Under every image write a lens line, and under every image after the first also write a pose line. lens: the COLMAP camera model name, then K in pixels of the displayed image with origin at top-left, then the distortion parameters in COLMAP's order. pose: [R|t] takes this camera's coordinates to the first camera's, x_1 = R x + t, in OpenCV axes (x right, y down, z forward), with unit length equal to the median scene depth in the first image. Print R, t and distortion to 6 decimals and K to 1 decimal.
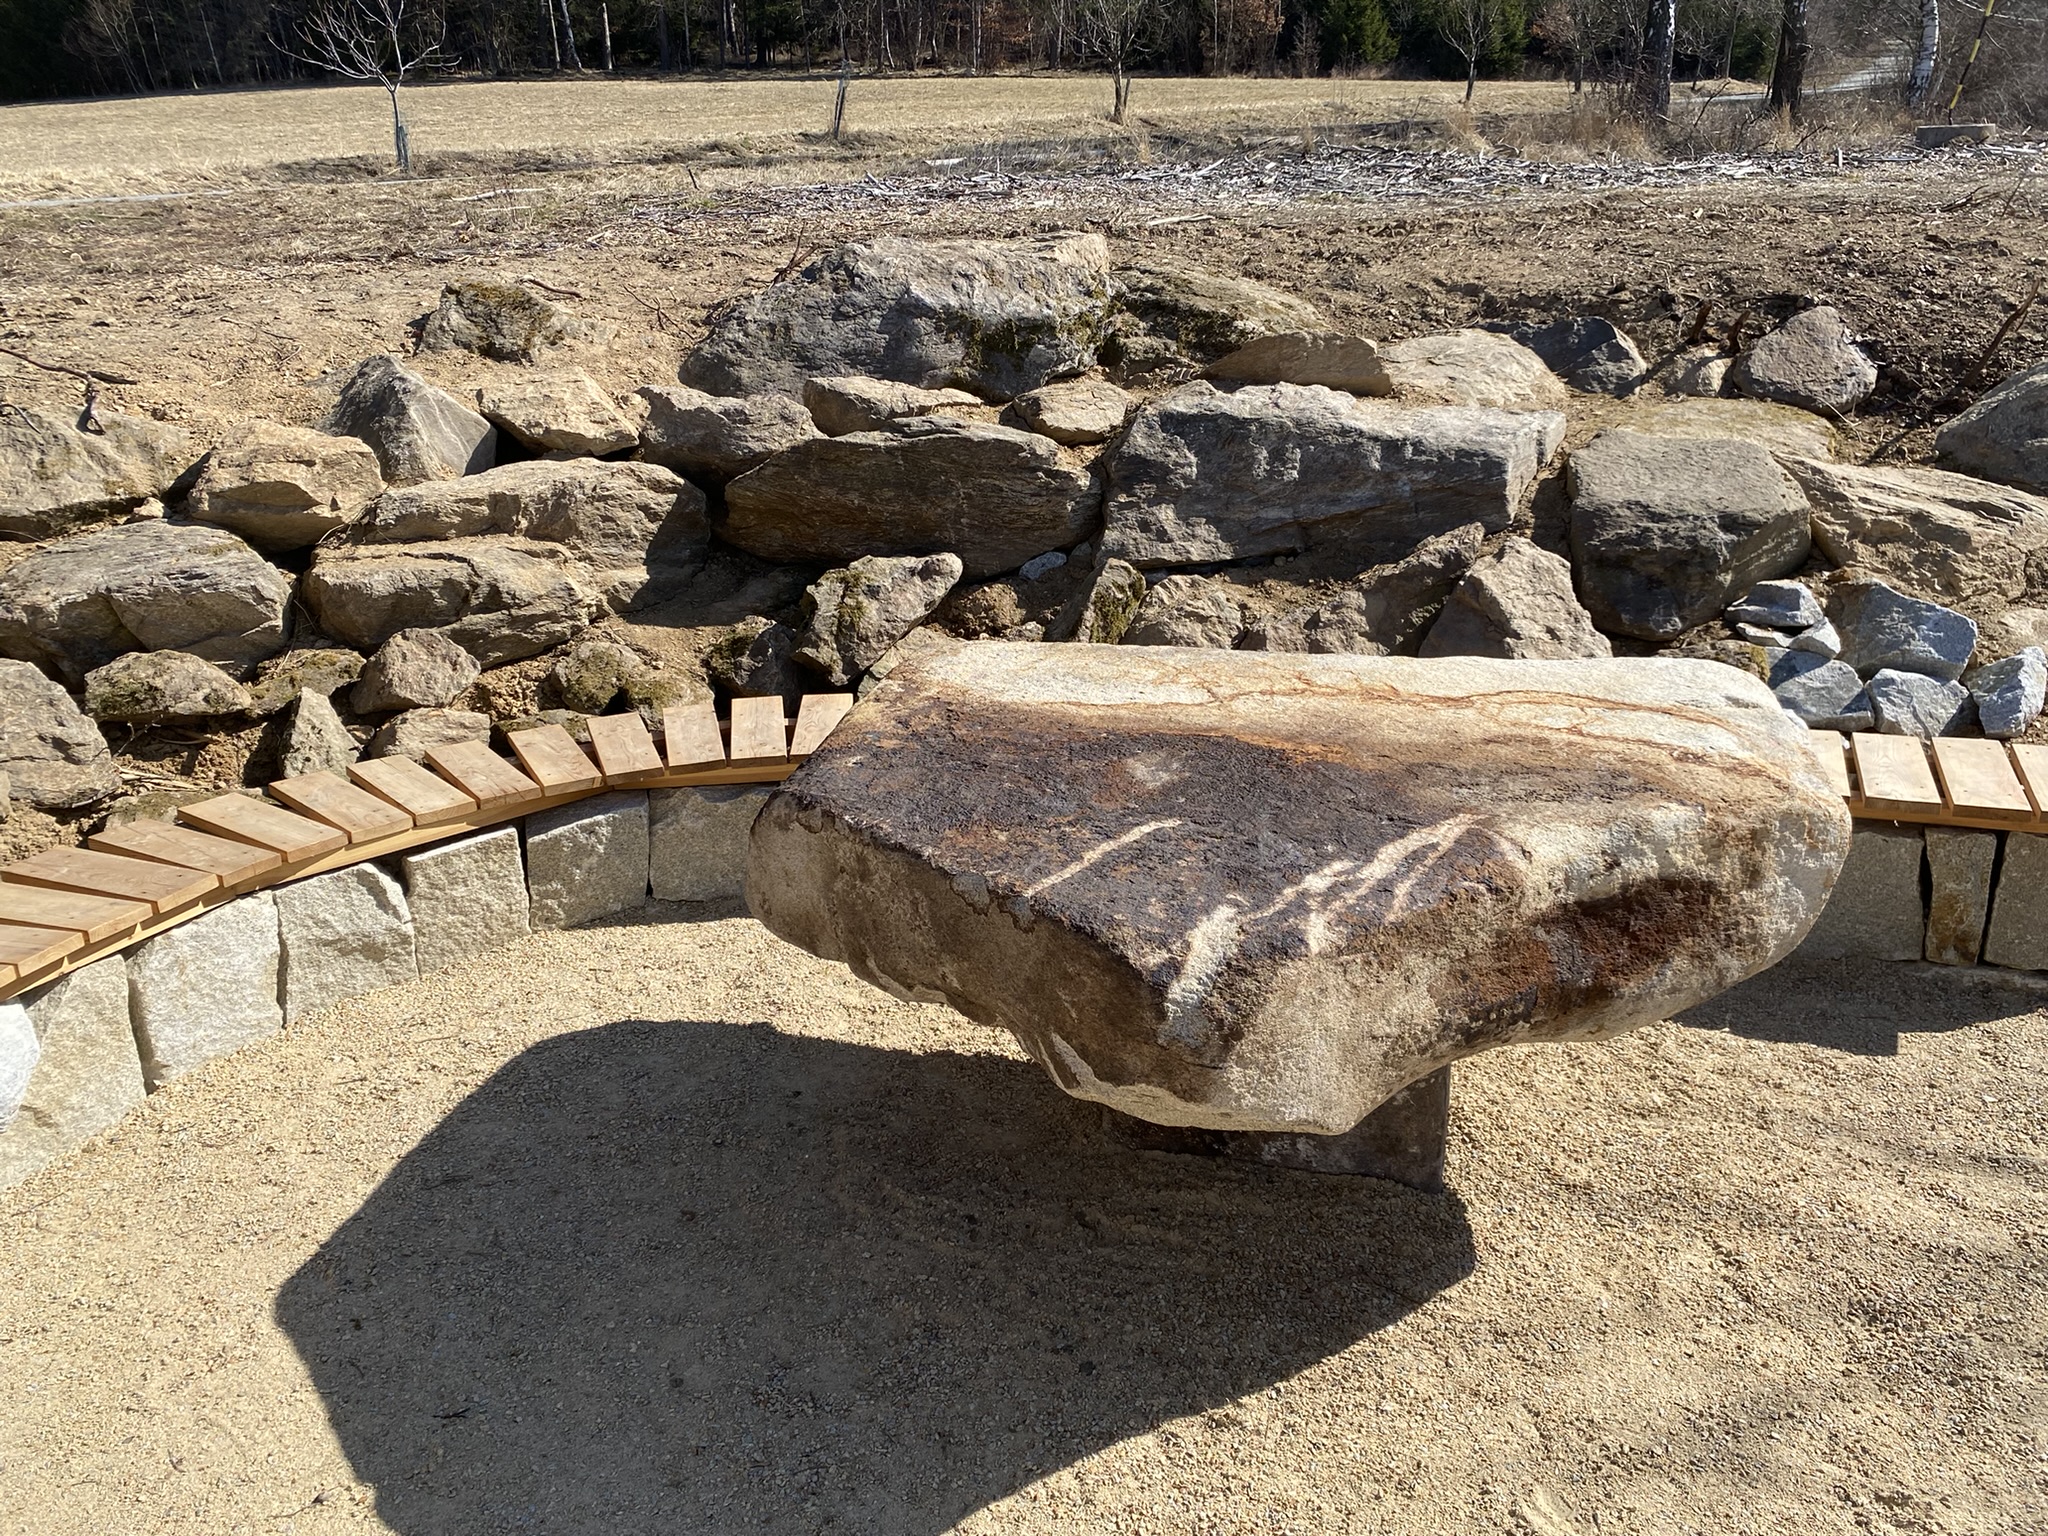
lens RADIAL K [[1524.6, 0, 1014.5], [0, 1524.6, 767.4], [0, 0, 1]] dist [0.068874, -0.111952]
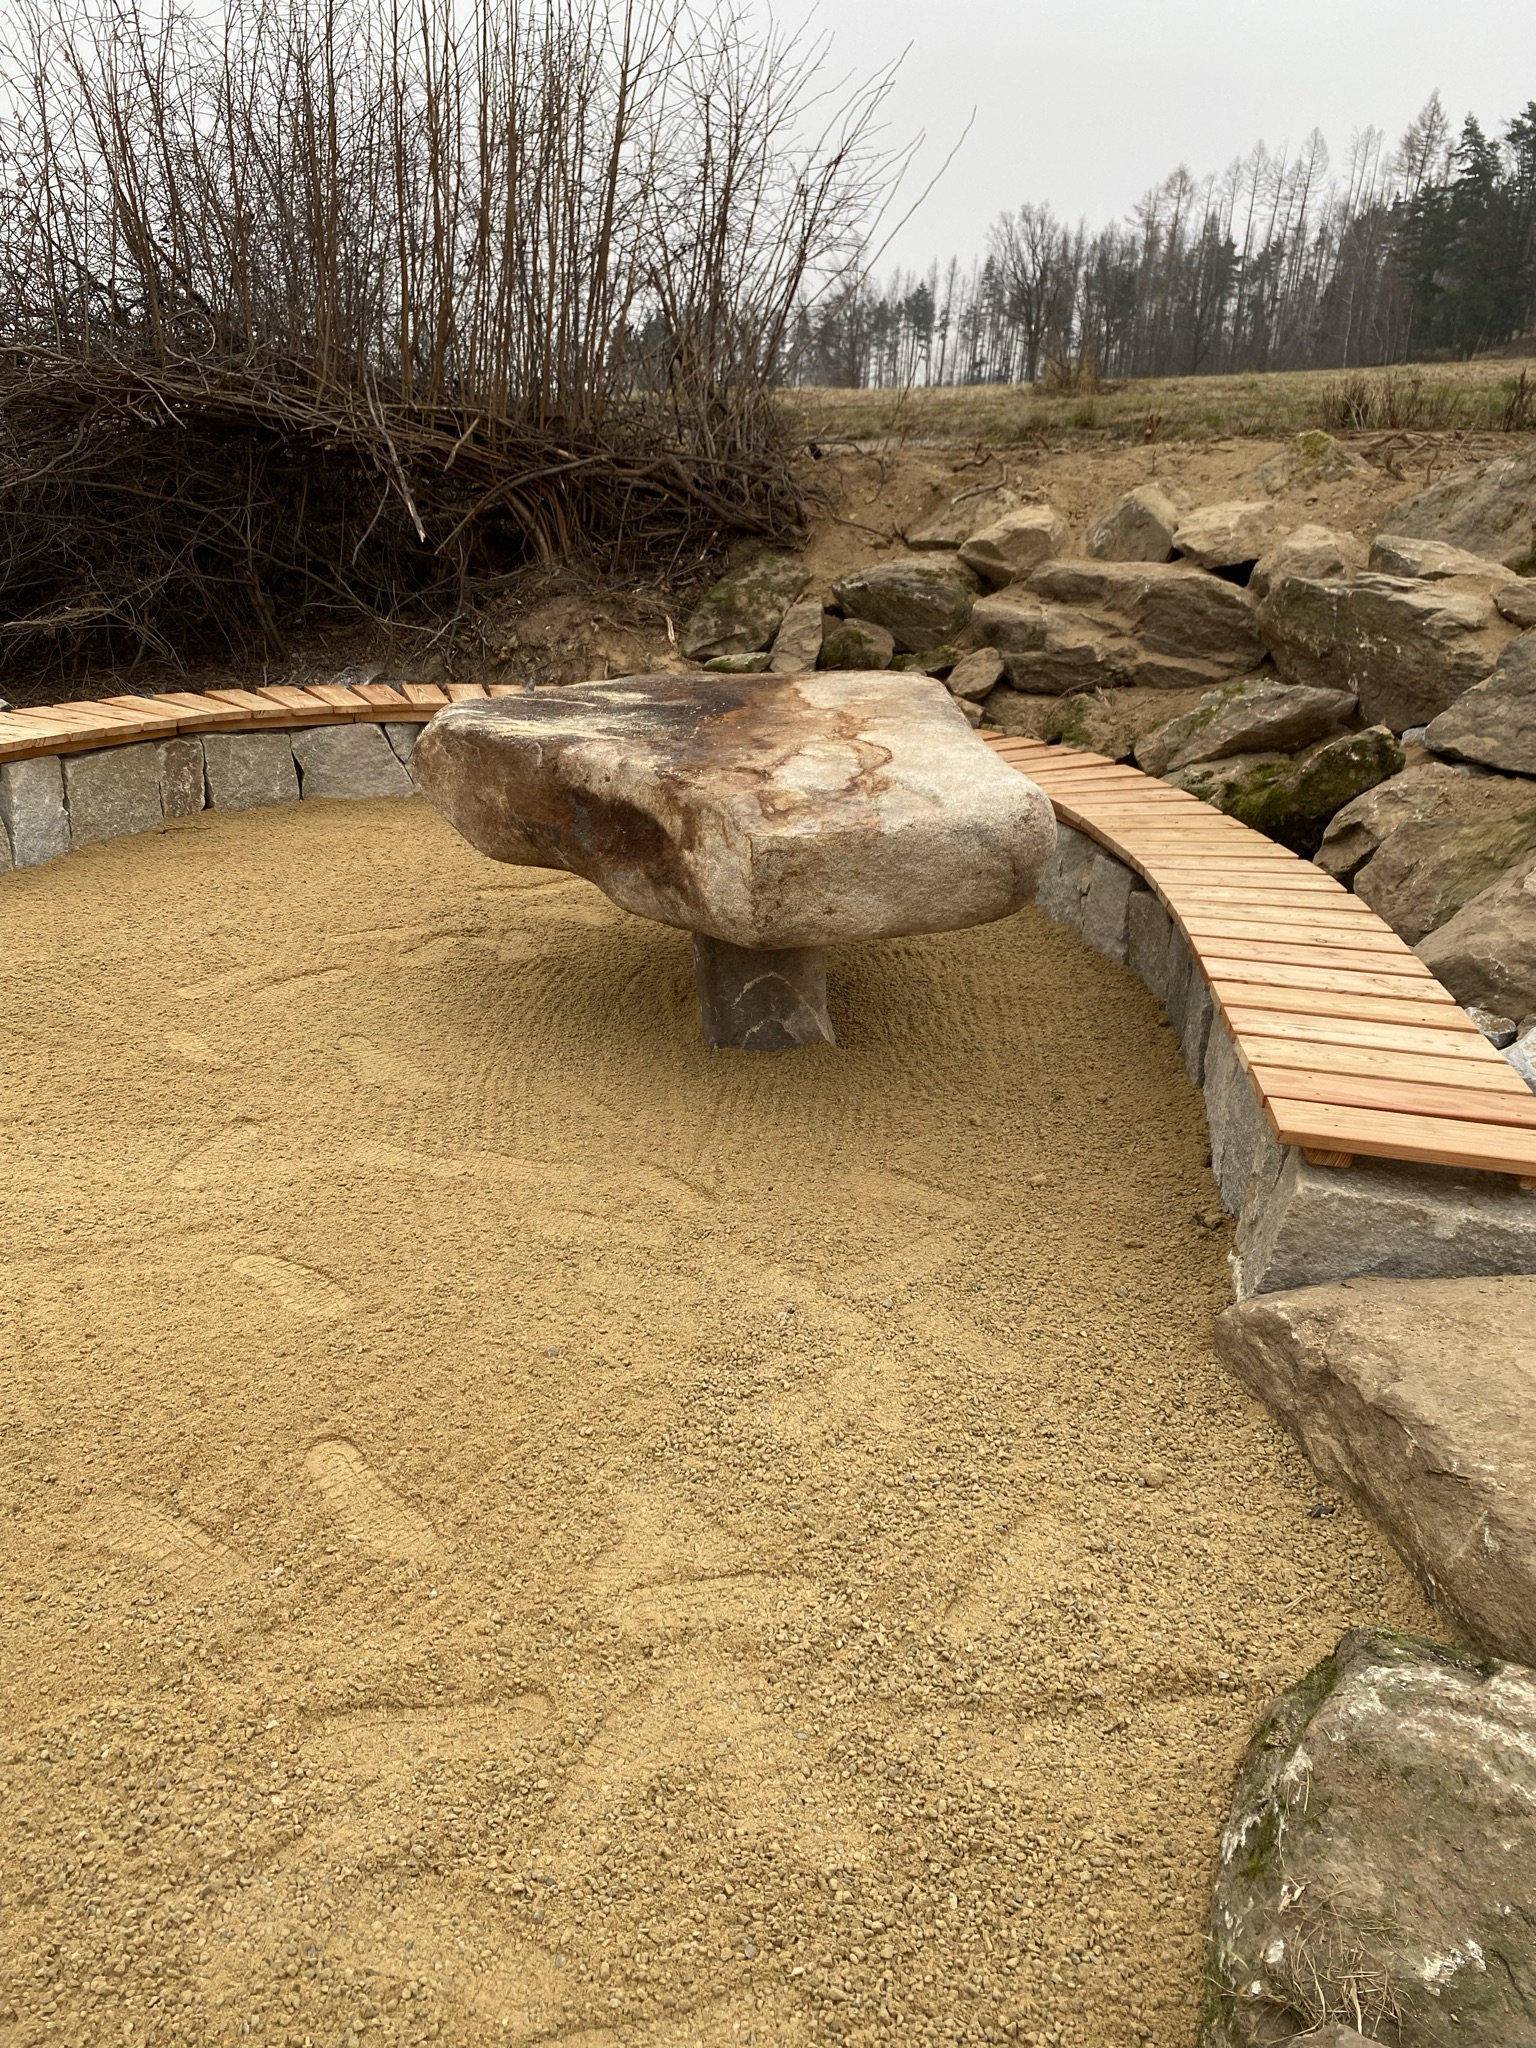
lens RADIAL K [[1542.5, 0, 740.5], [0, 1542.5, 1004.3], [0, 0, 1]] dist [-0.007194, -0.000115]
pose [[0.261428, 0.383172, -0.885909, 0.912390], [-0.360232, 0.890244, 0.278744, -0.103811], [0.895482, 0.246262, 0.370765, 0.285136]]
